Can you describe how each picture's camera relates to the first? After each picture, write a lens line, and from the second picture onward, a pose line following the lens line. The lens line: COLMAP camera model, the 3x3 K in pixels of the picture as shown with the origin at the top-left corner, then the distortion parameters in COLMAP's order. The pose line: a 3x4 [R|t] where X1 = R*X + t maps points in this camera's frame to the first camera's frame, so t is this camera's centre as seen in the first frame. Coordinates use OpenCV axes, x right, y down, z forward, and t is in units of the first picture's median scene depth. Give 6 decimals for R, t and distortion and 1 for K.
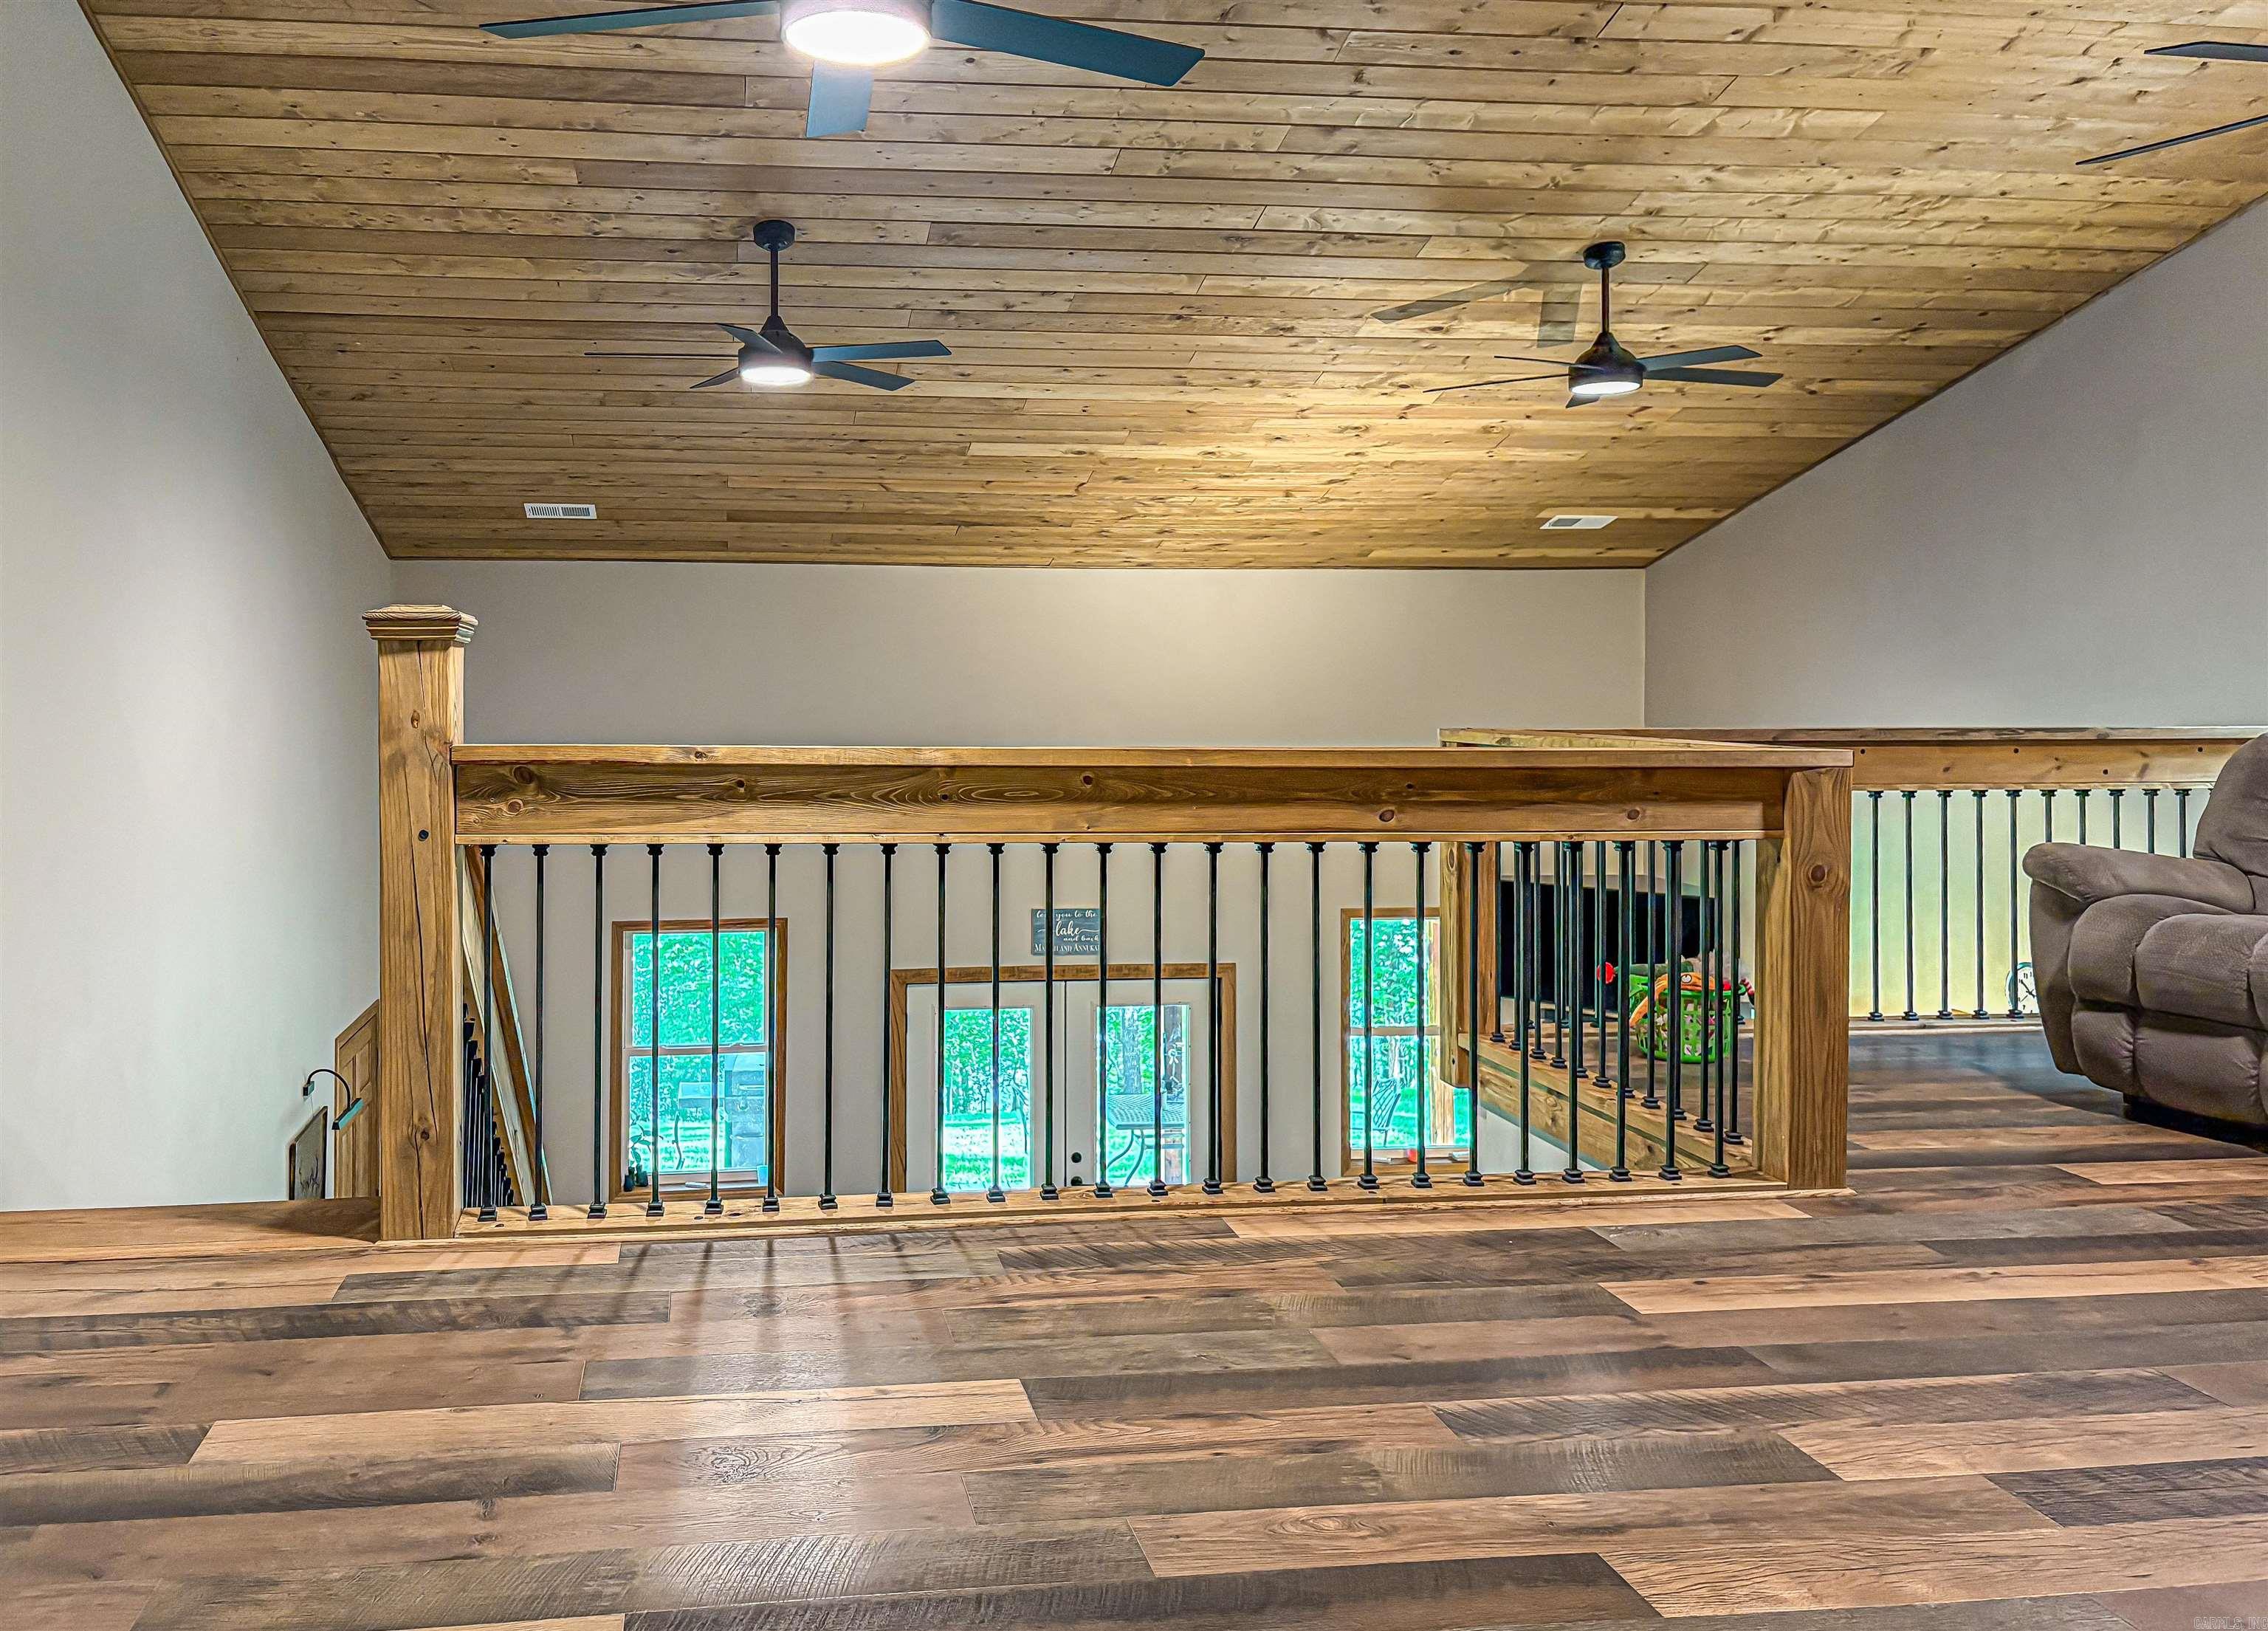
lens RADIAL K [[1836.3, 0, 1133.0], [0, 1836.3, 761.5], [0, 0, 1]] dist [-0.000118, -0.003249]
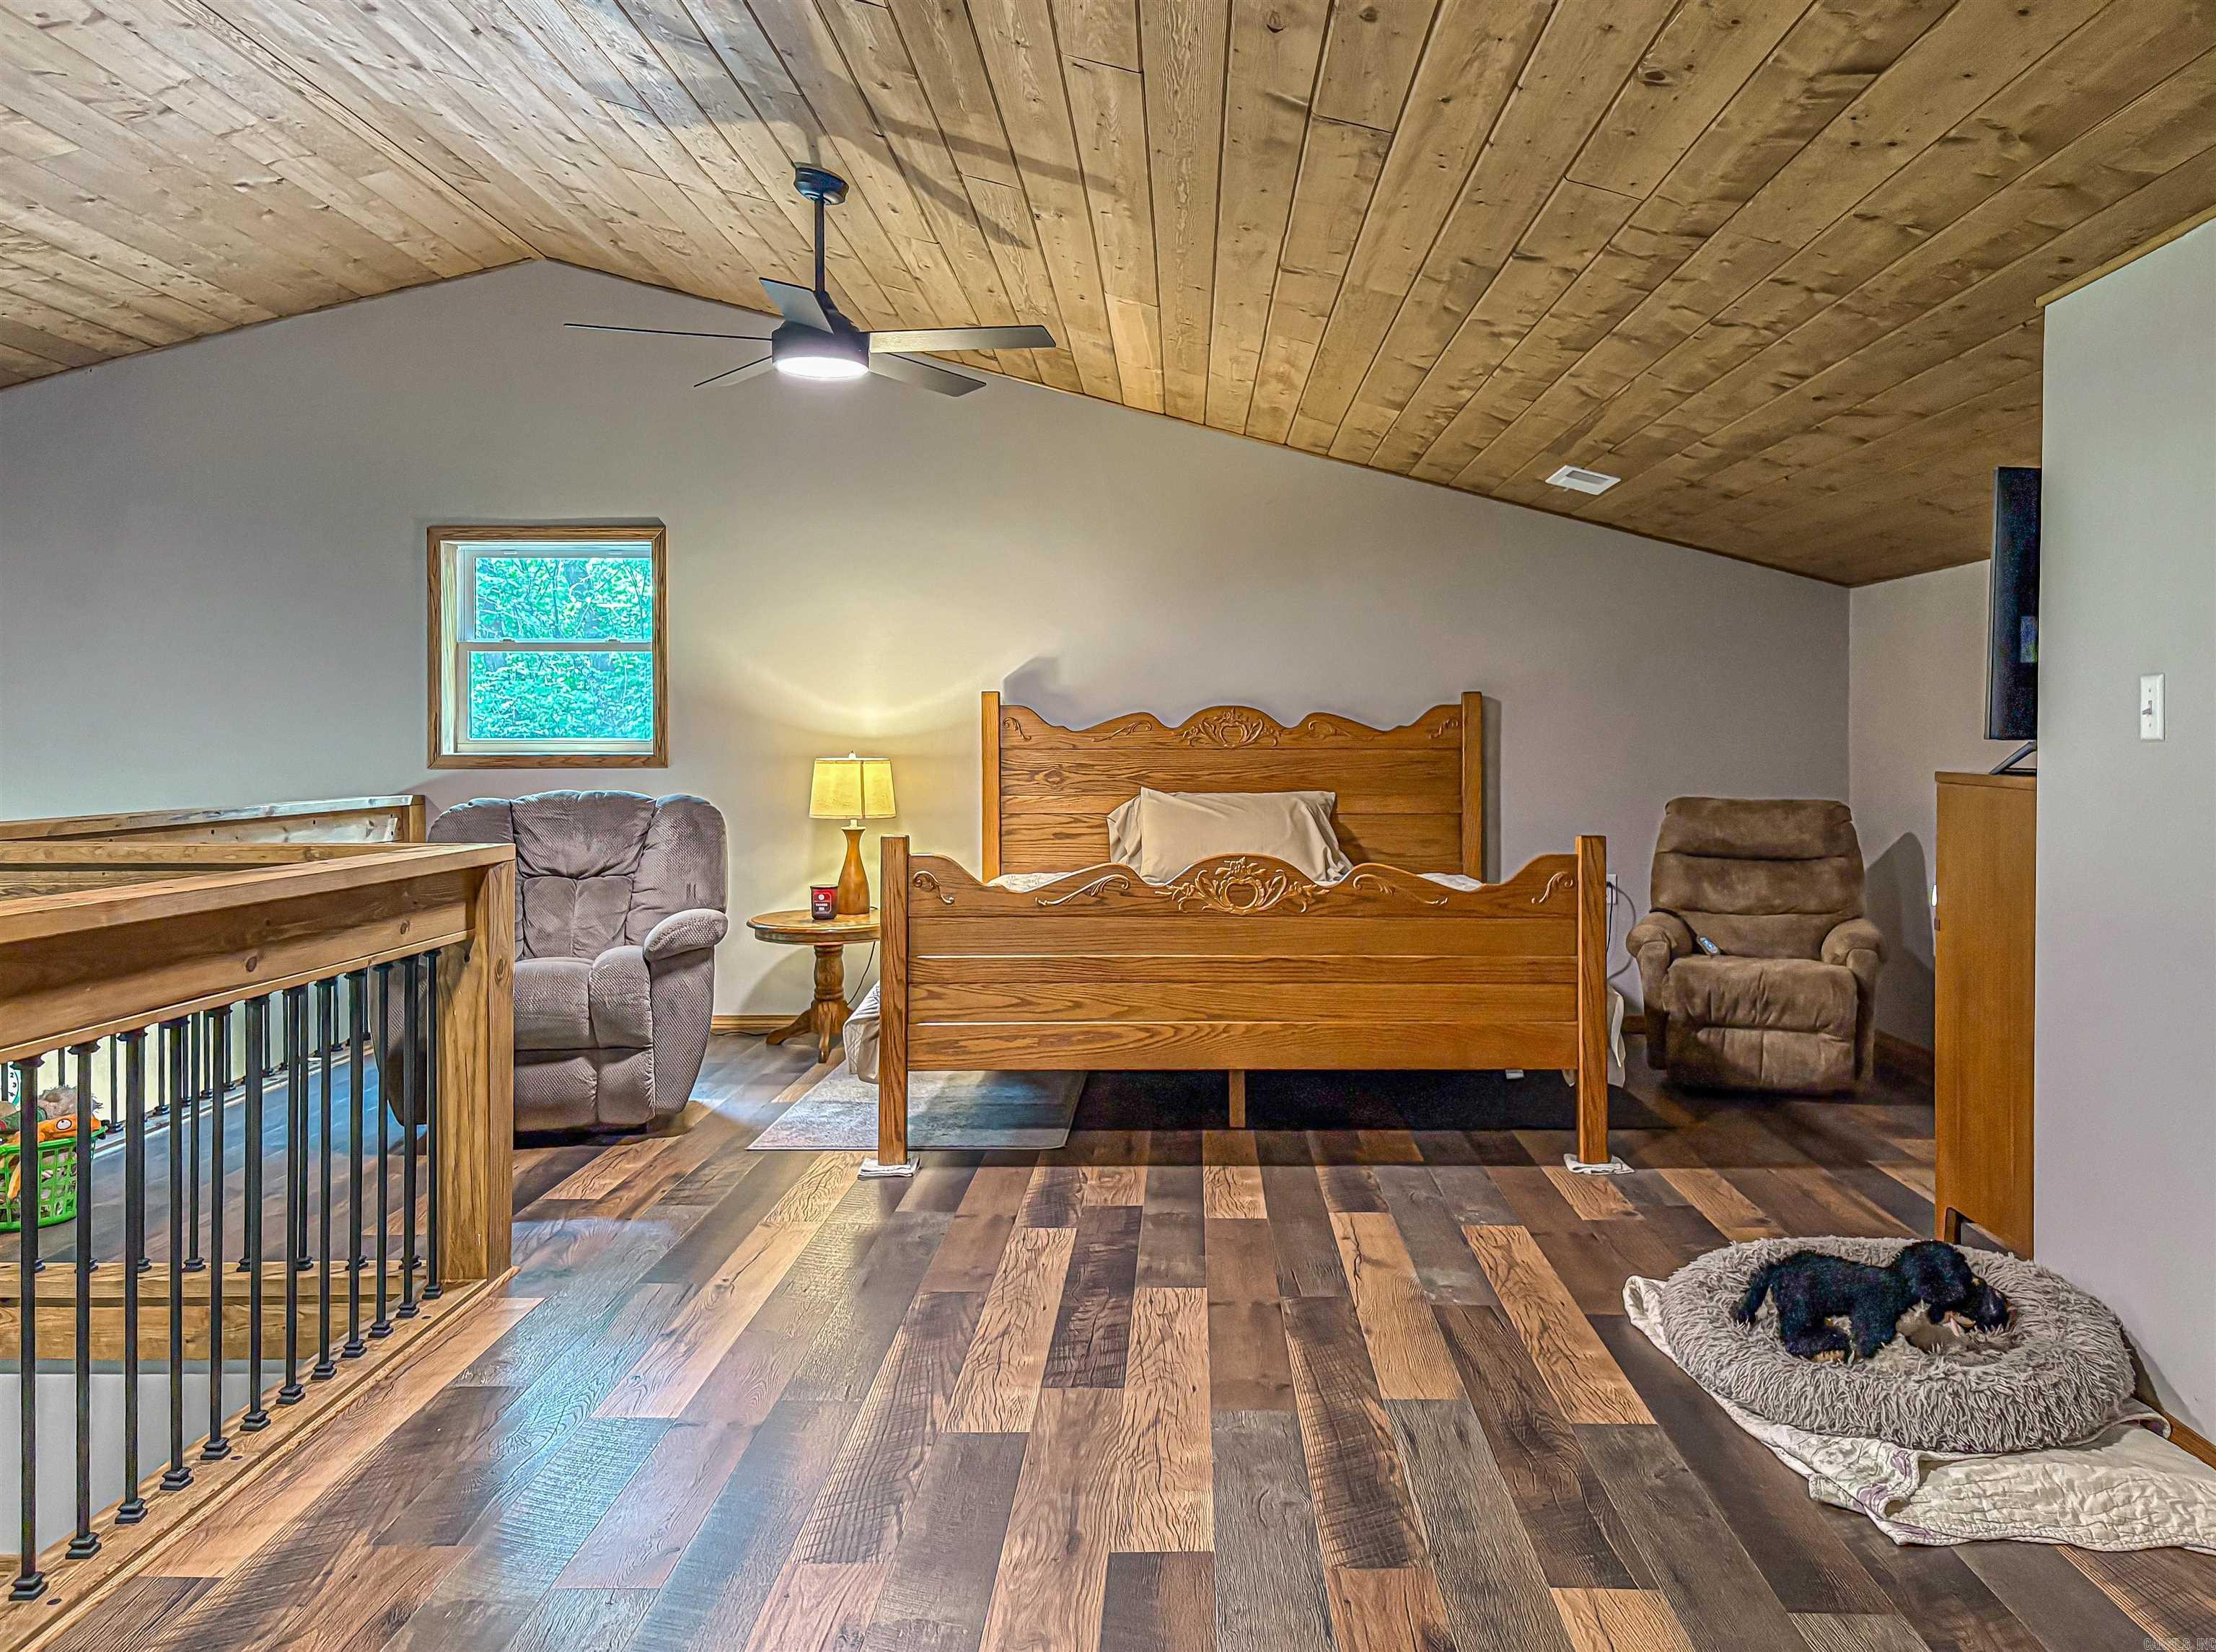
lens RADIAL K [[1692.1, 0, 1106.4], [0, 1692.1, 768.2], [0, 0, 1]] dist [0.053505, -0.058315]
pose [[0.164781, -0.016064, 0.986199, -0.686427], [0.034695, 0.999343, 0.010481, -0.064575], [-0.985720, 0.032489, 0.165230, 0.690075]]
